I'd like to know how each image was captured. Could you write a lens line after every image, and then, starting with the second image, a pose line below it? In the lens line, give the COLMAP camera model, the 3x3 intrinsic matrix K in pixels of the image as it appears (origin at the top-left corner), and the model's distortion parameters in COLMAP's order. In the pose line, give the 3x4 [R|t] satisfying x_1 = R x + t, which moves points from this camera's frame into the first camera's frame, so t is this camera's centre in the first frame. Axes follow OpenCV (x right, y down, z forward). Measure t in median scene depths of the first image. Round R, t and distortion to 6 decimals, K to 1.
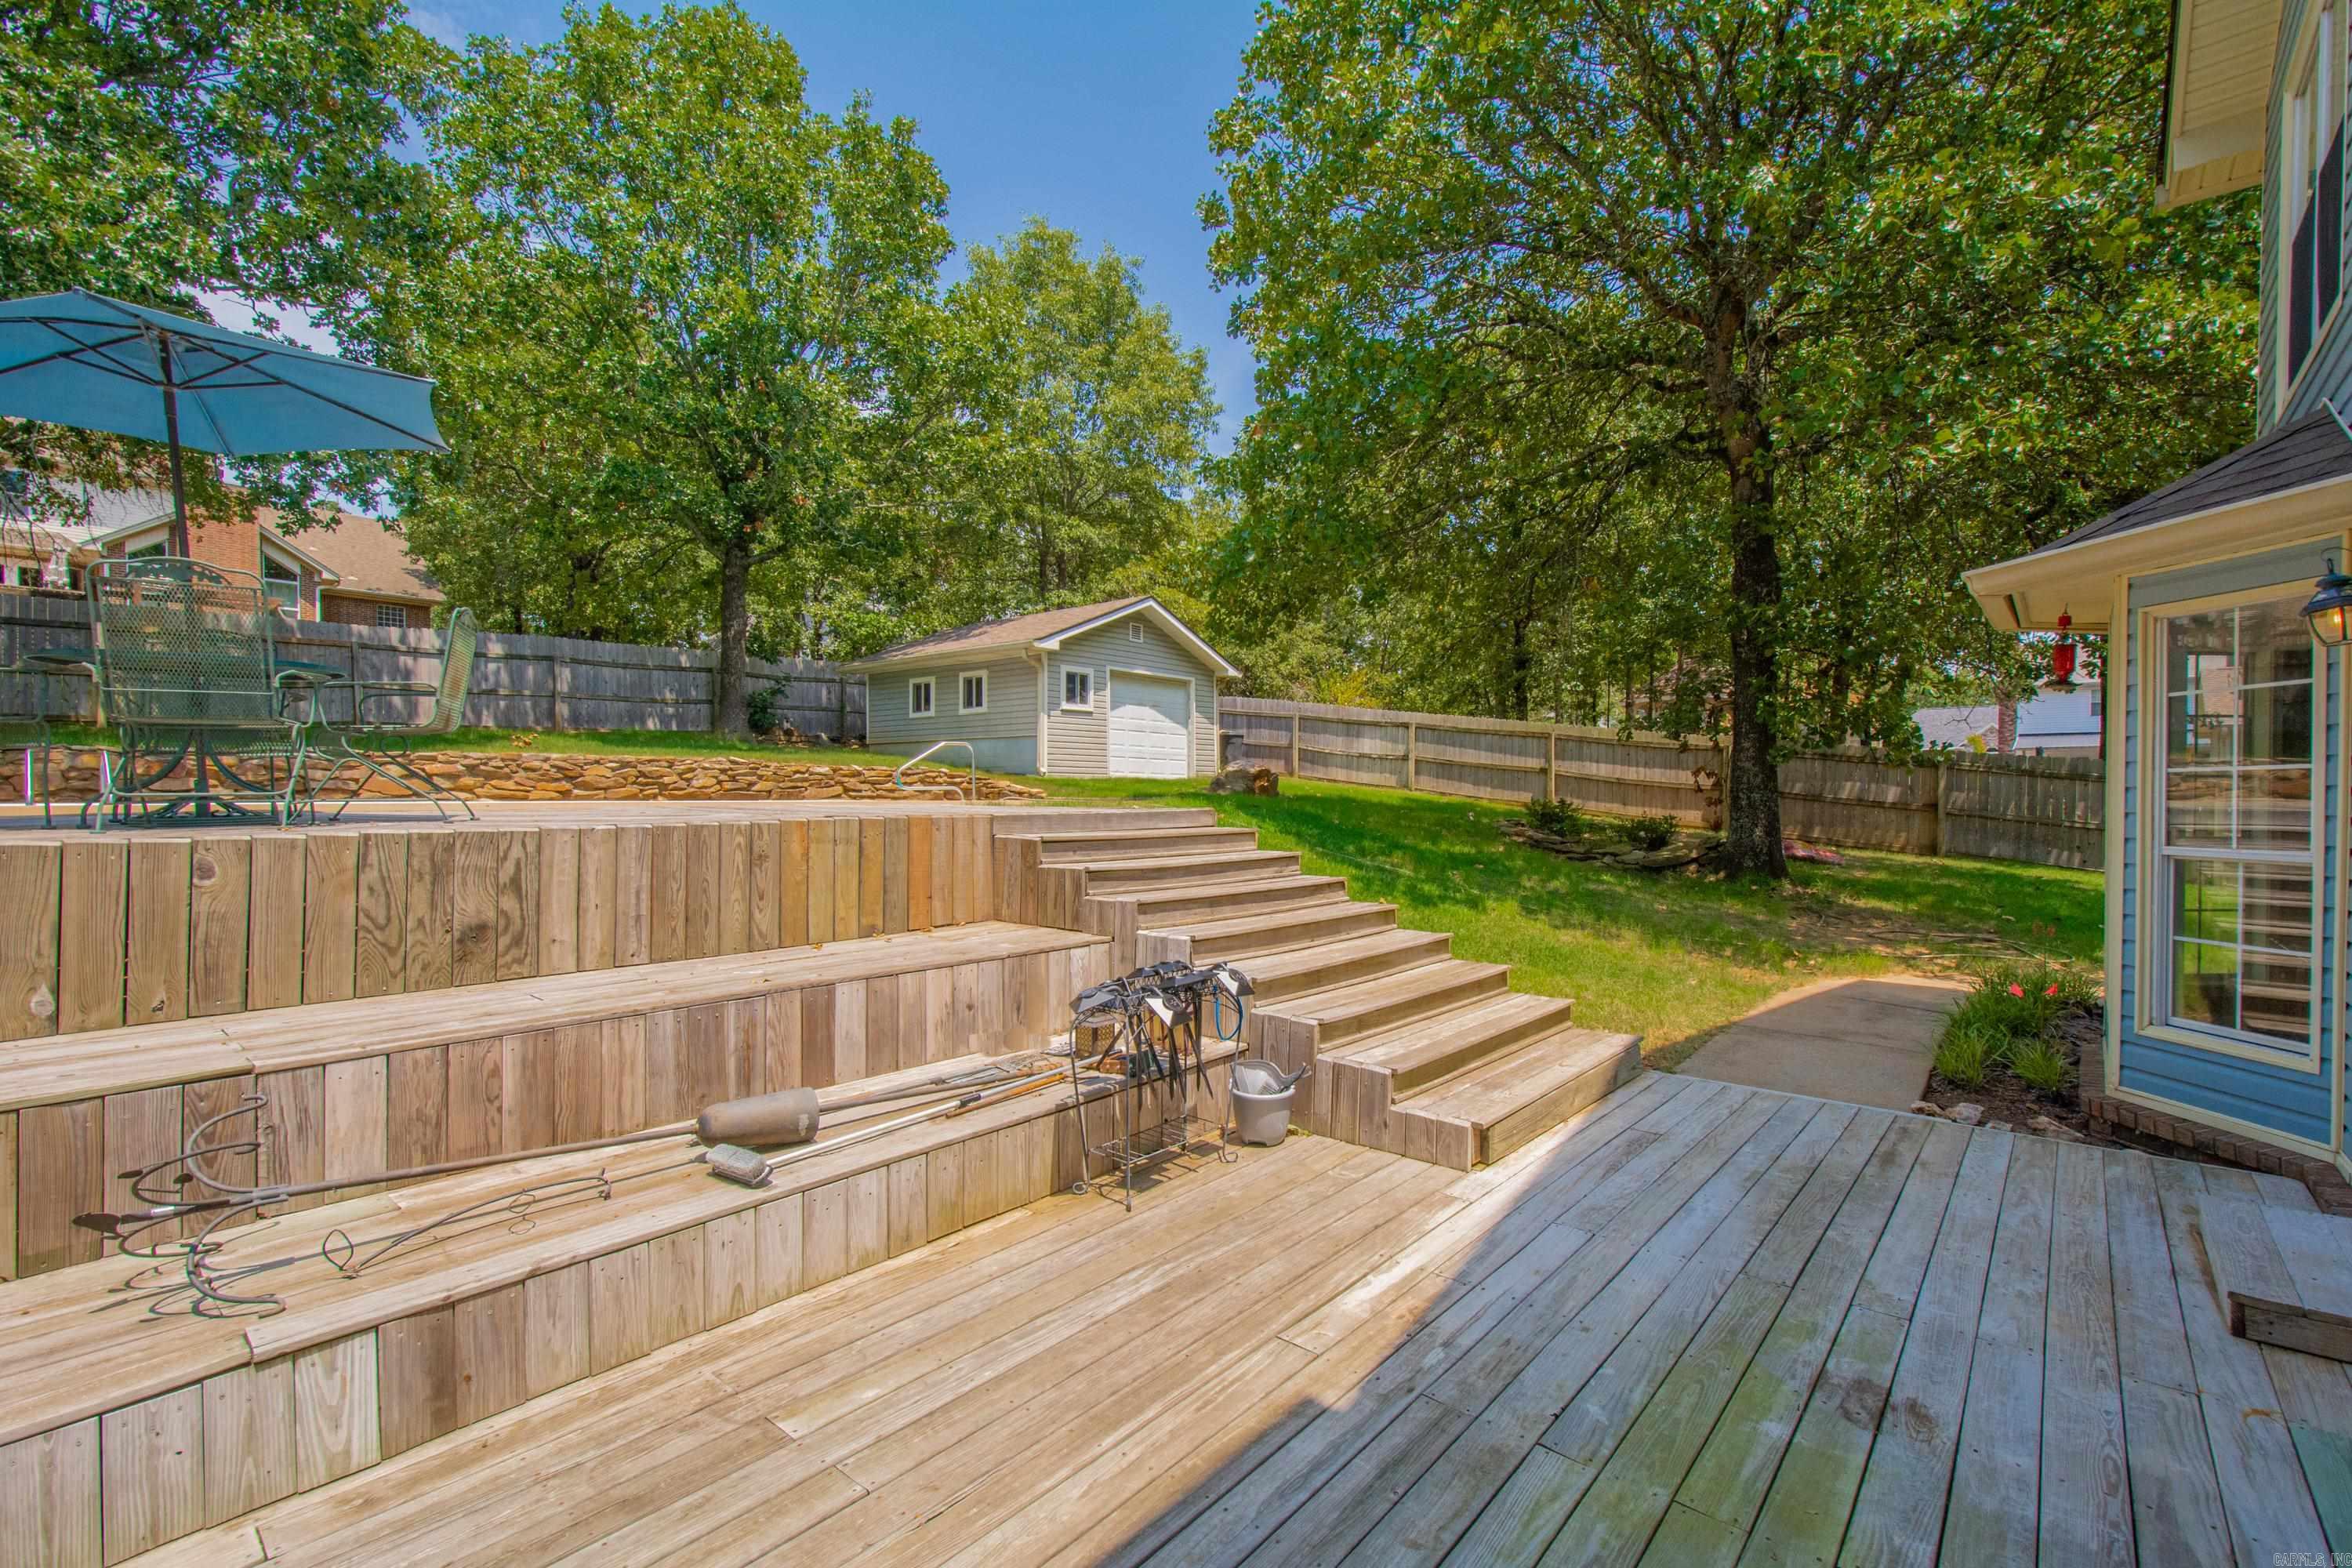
lens RADIAL K [[1037.5, 0, 1202.8], [0, 1037.5, 820.8], [0, 0, 1]] dist [0.019117, -0.010135]
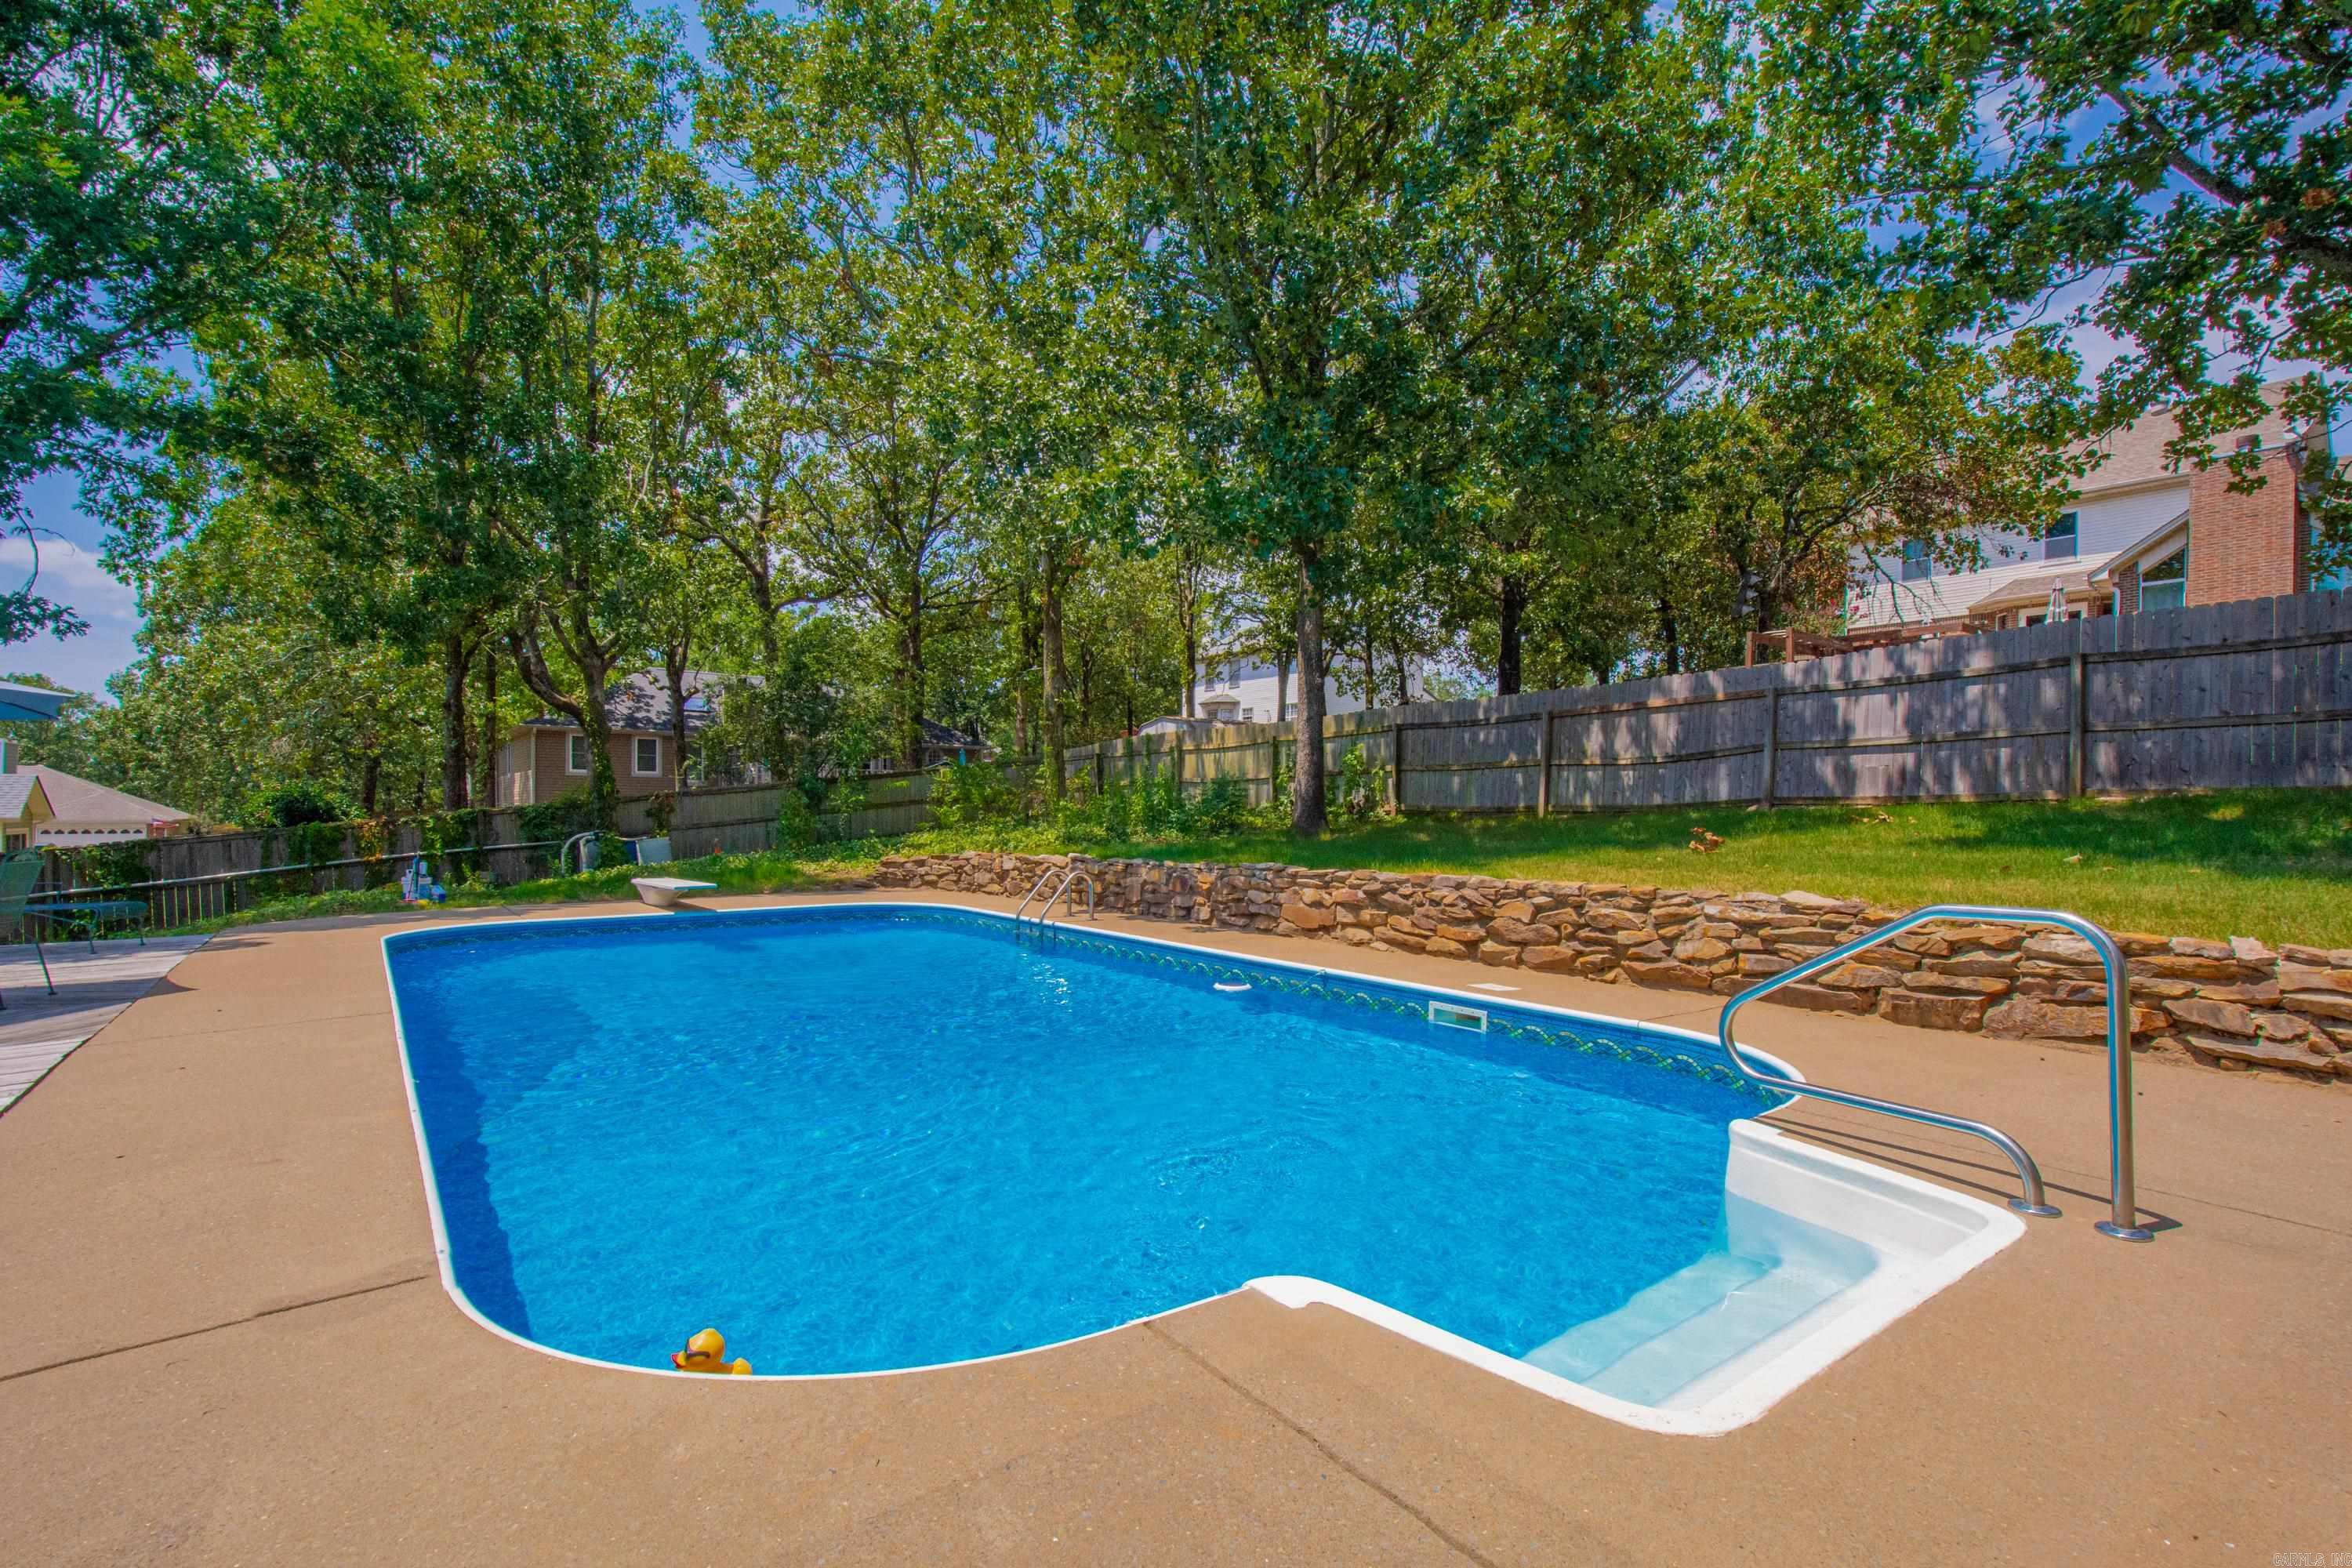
lens RADIAL K [[1072.4, 0, 1198.4], [0, 1072.4, 827.2], [0, 0, 1]] dist [0.016456, -0.001190]
pose [[-0.216712, 0.013900, -0.976137, 0.004258], [-0.027149, 0.999426, 0.020259, -0.075084], [0.975858, 0.030892, -0.216210, 0.731857]]
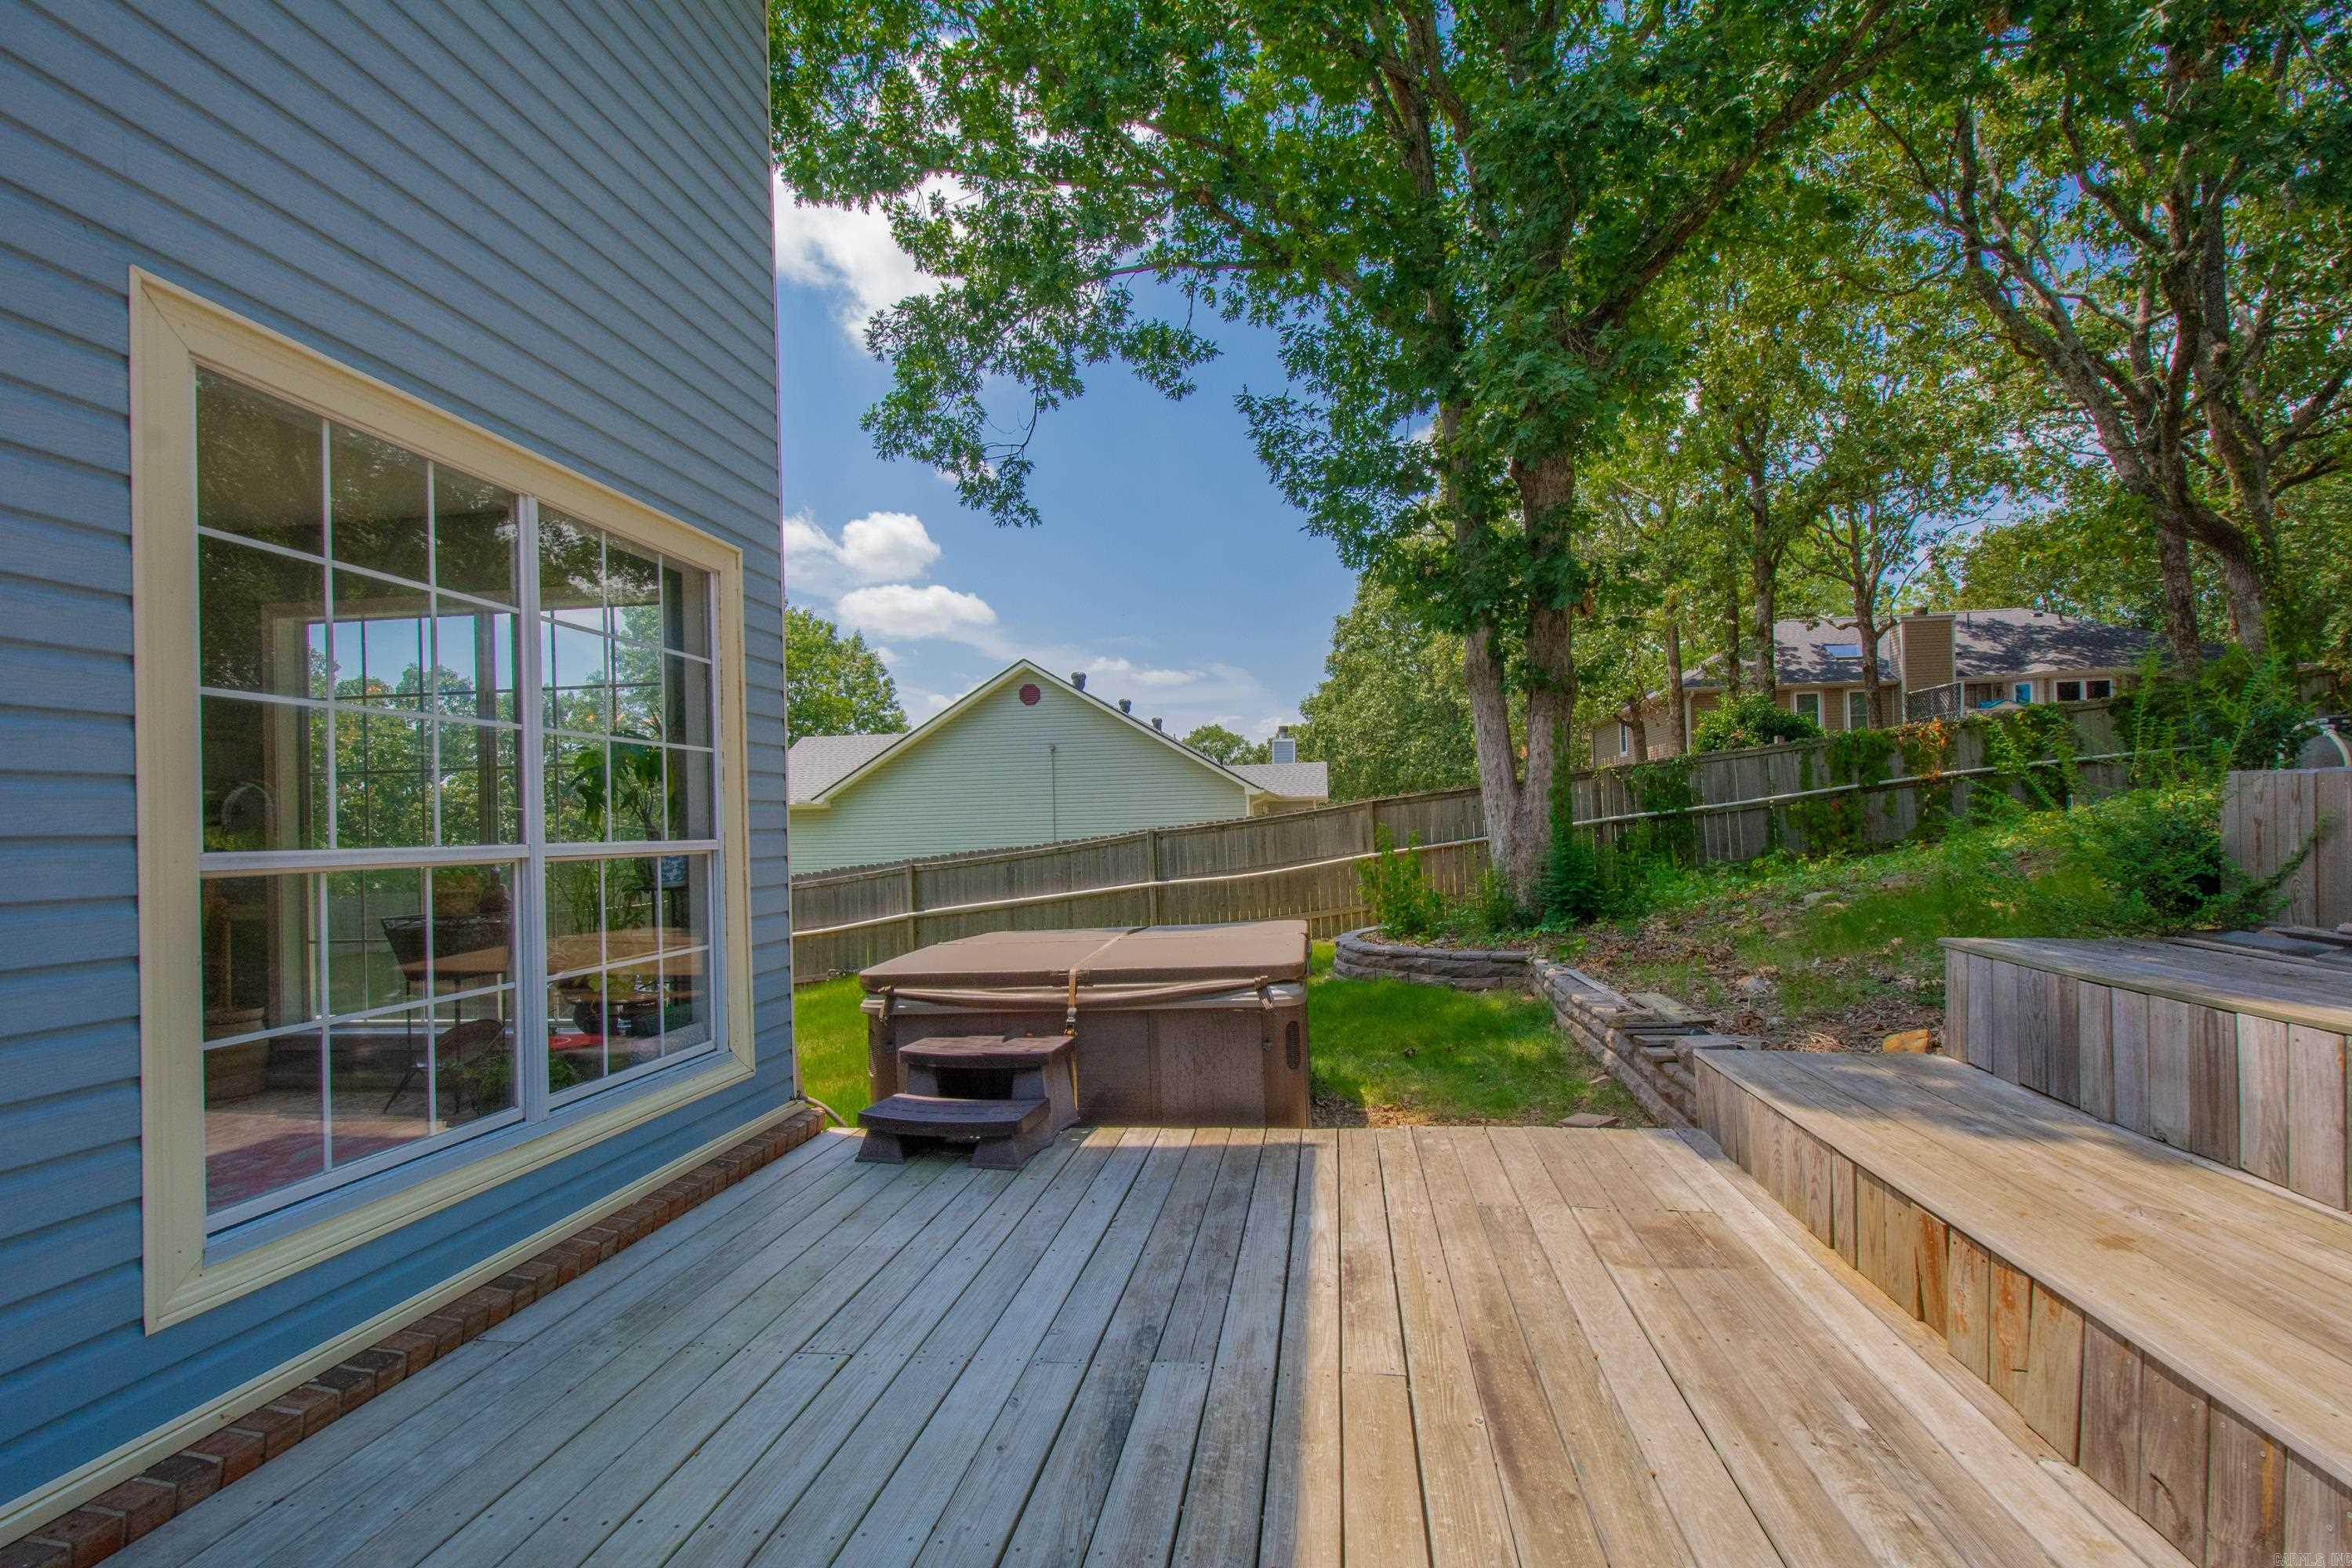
lens RADIAL K [[1024.6, 0, 1201.7], [0, 1024.6, 808.0], [0, 0, 1]] dist [0.013606, -0.000833]
pose [[-0.843158, 0.010965, -0.537554, -0.026575], [0.012362, 0.999923, 0.001008, 0.009363], [0.537524, -0.005795, -0.843229, 0.093856]]
